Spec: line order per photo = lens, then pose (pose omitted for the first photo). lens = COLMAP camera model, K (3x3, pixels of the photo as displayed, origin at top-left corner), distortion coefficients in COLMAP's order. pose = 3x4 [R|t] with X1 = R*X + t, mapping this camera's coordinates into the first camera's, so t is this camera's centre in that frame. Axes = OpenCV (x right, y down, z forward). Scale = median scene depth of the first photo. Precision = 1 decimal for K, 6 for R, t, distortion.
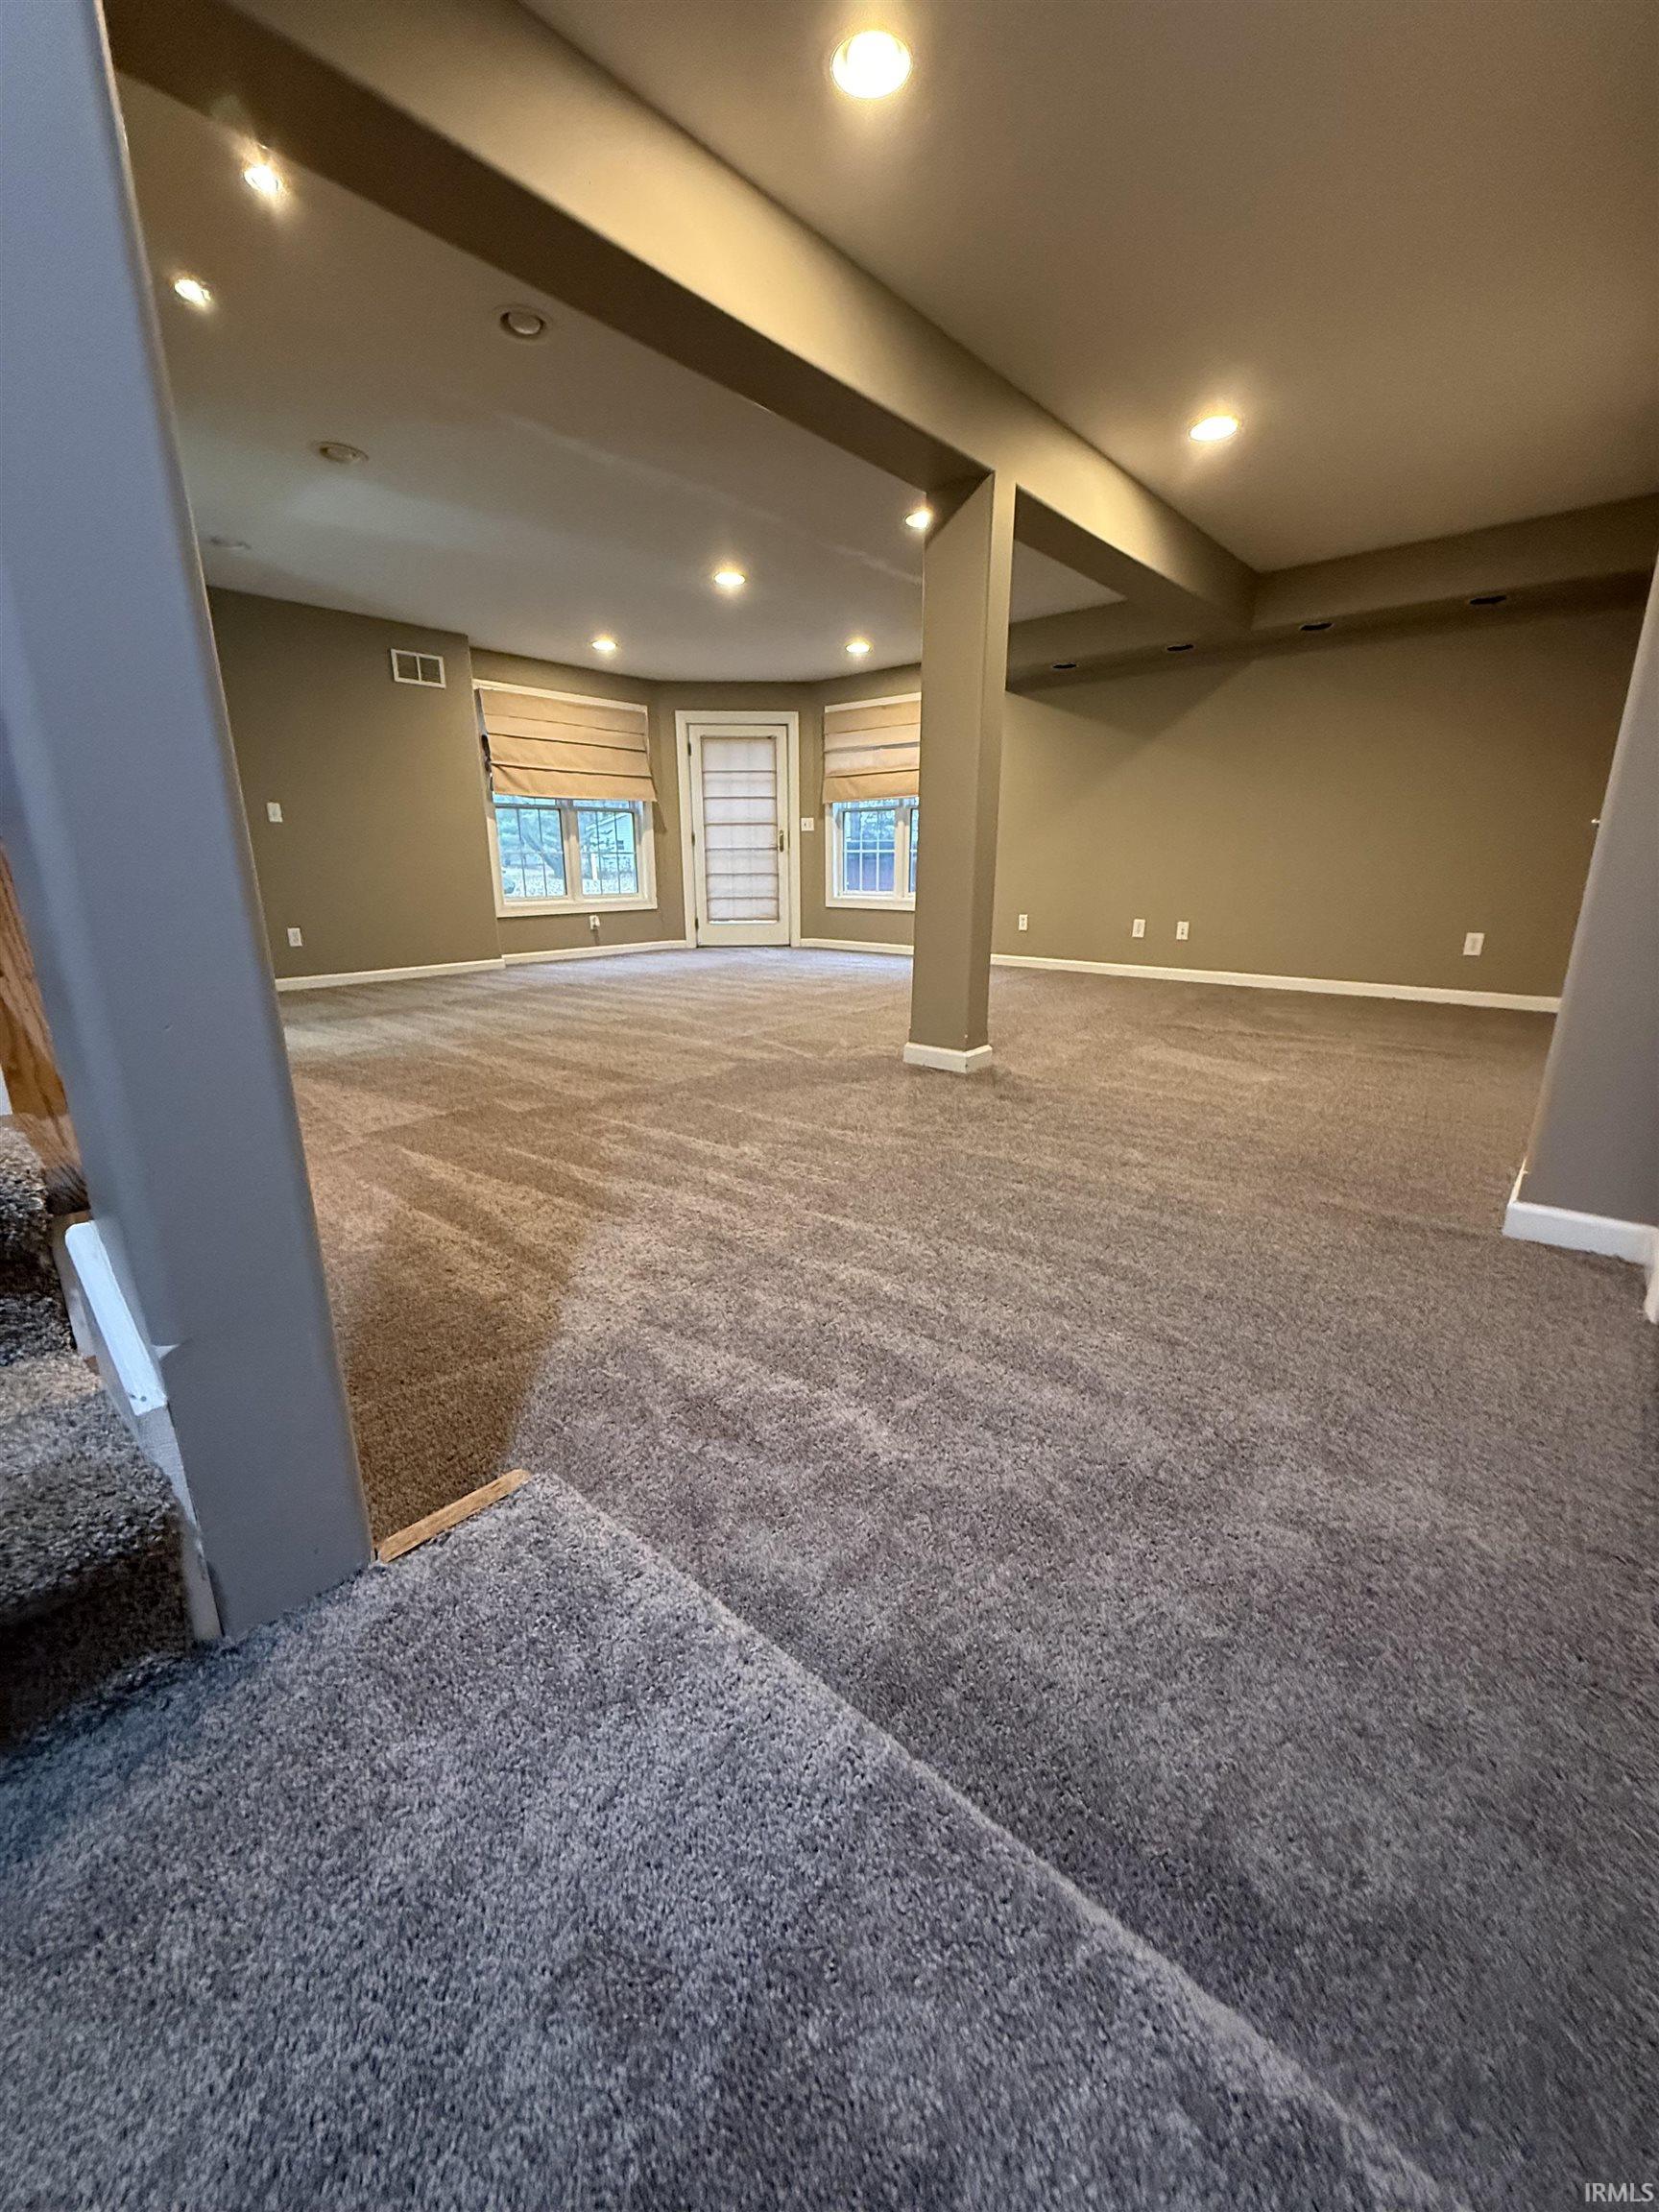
lens RADIAL K [[885.5, 0, 827.8], [0, 885.5, 1112.4], [0, 0, 1]] dist [-0.003332, 0.000568]
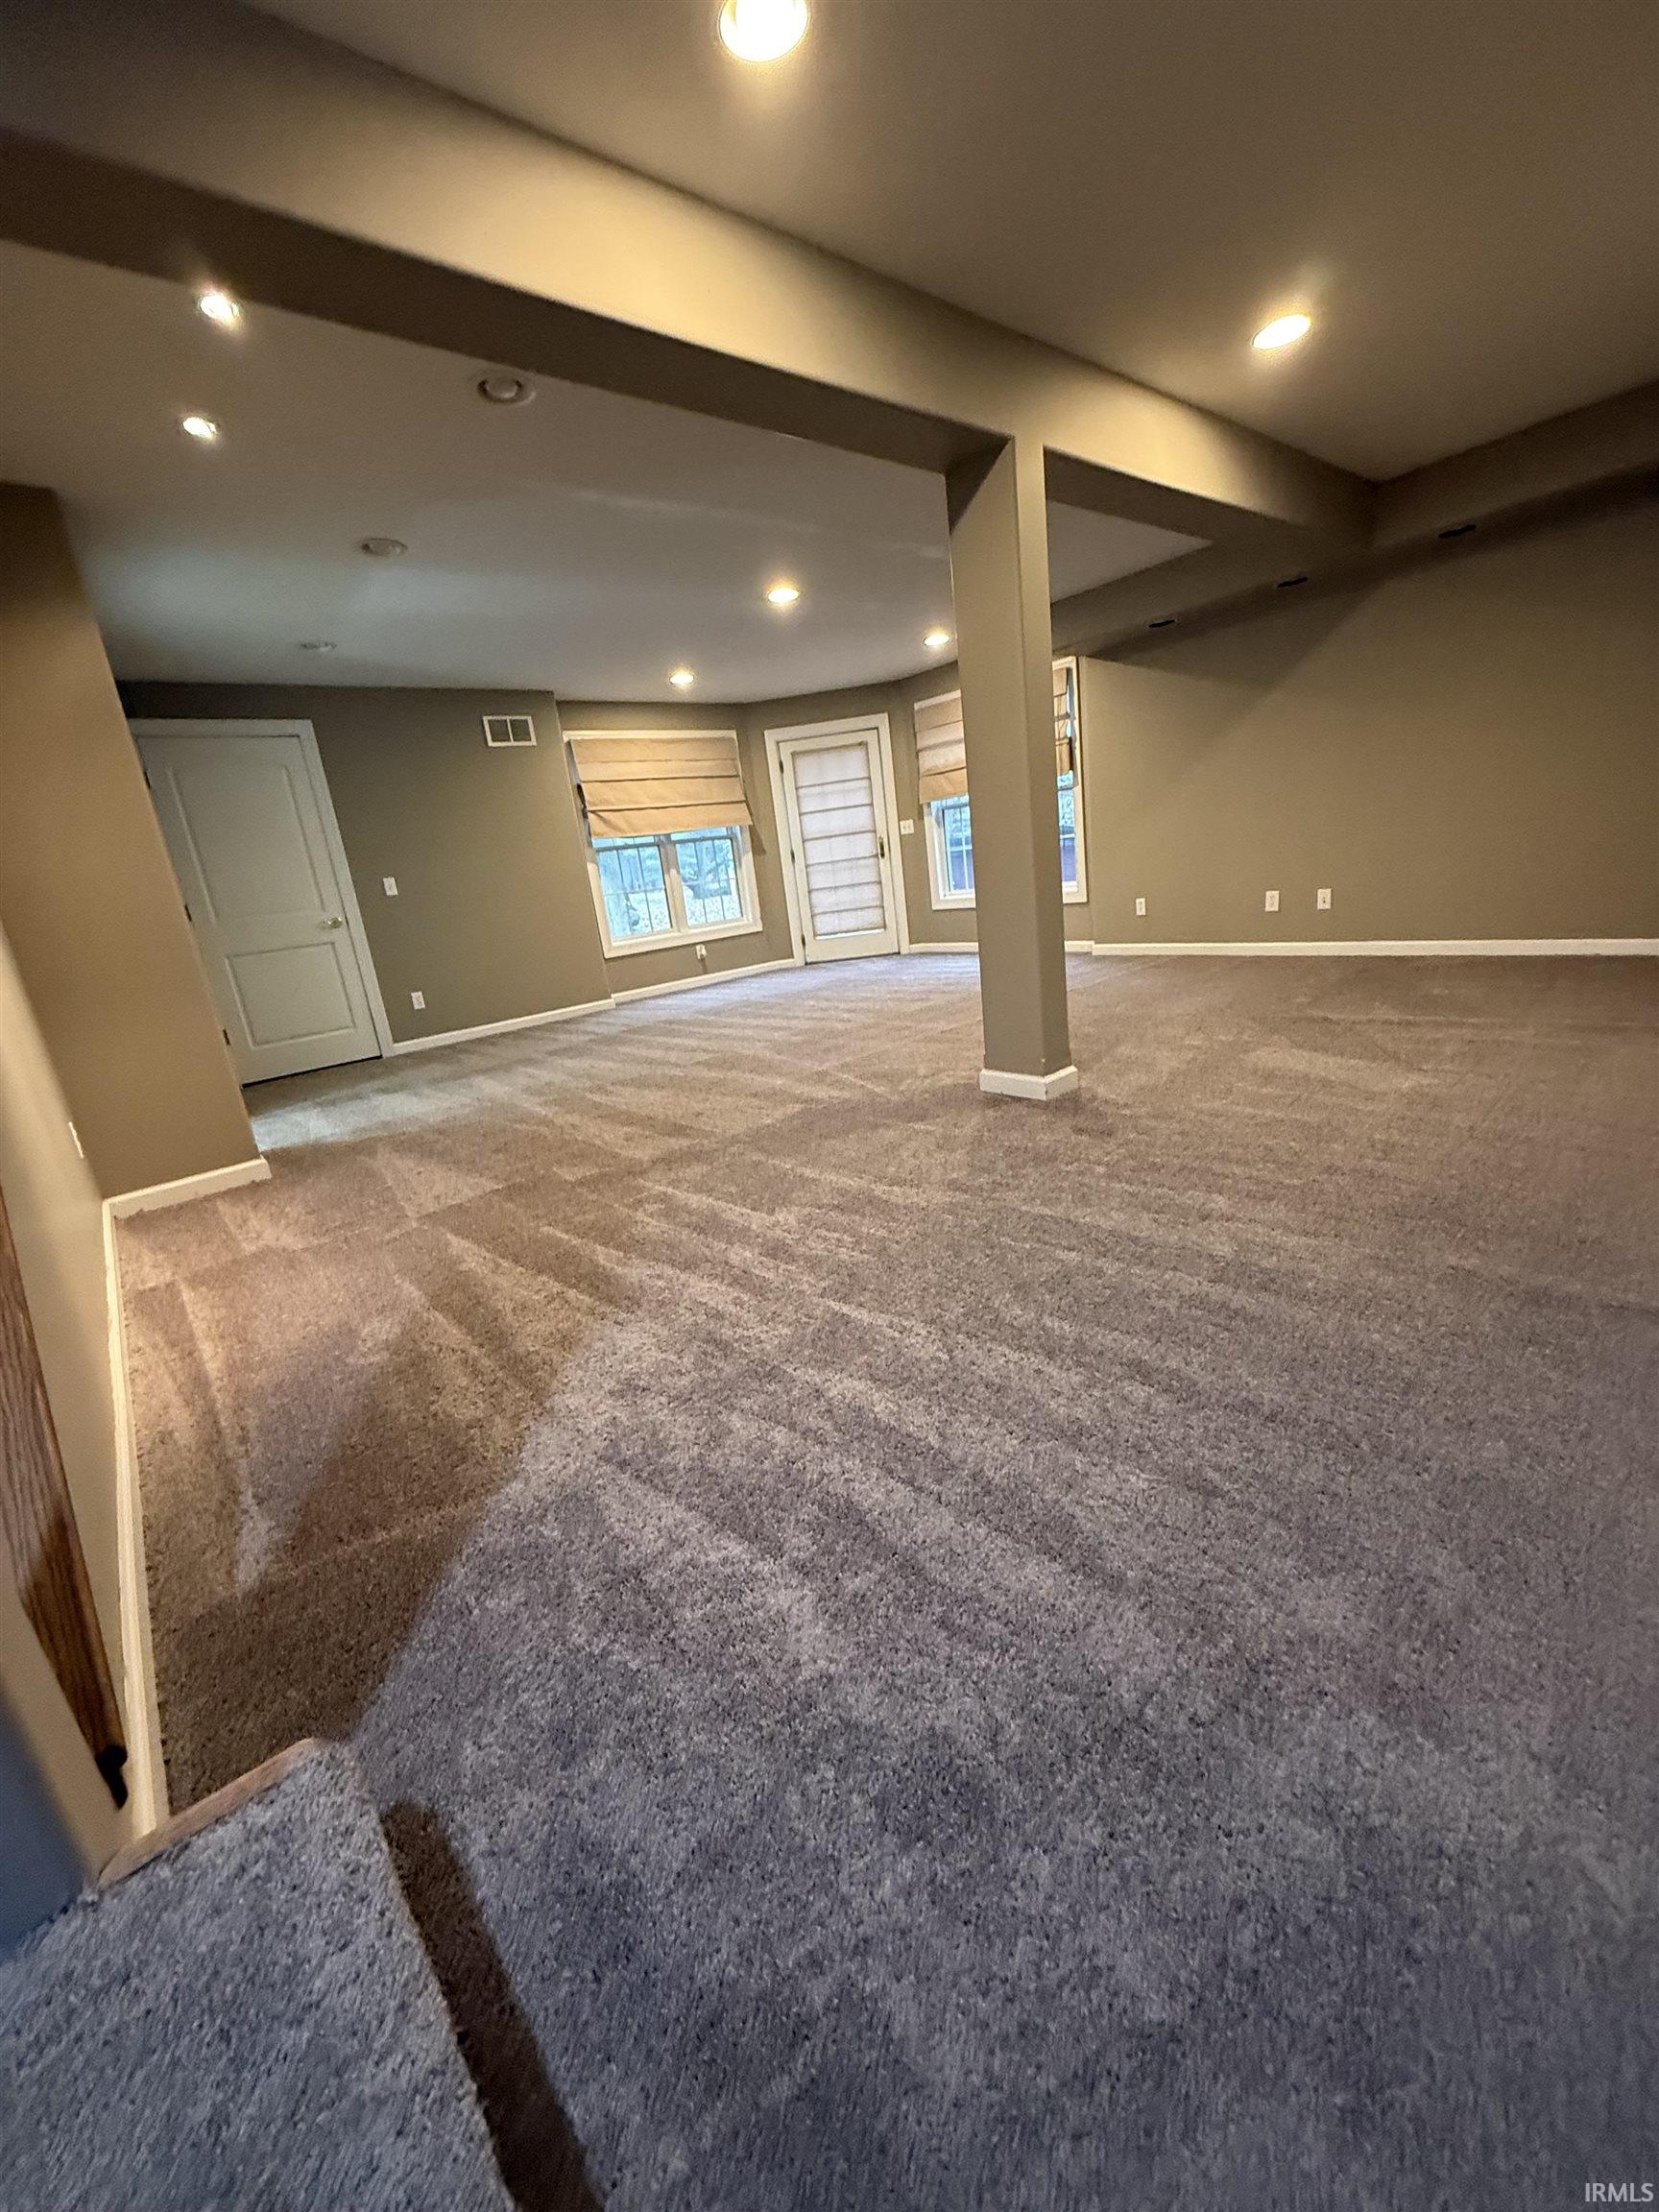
lens RADIAL K [[885.5, 0, 830.0], [0, 885.5, 1106.9], [0, 0, 1]] dist [-0.003332, 0.000568]
pose [[0.981285, -0.070751, -0.179091, 0.142119], [0.071186, 0.997455, -0.004003, -0.070575], [0.178919, -0.008820, 0.983824, 0.097255]]
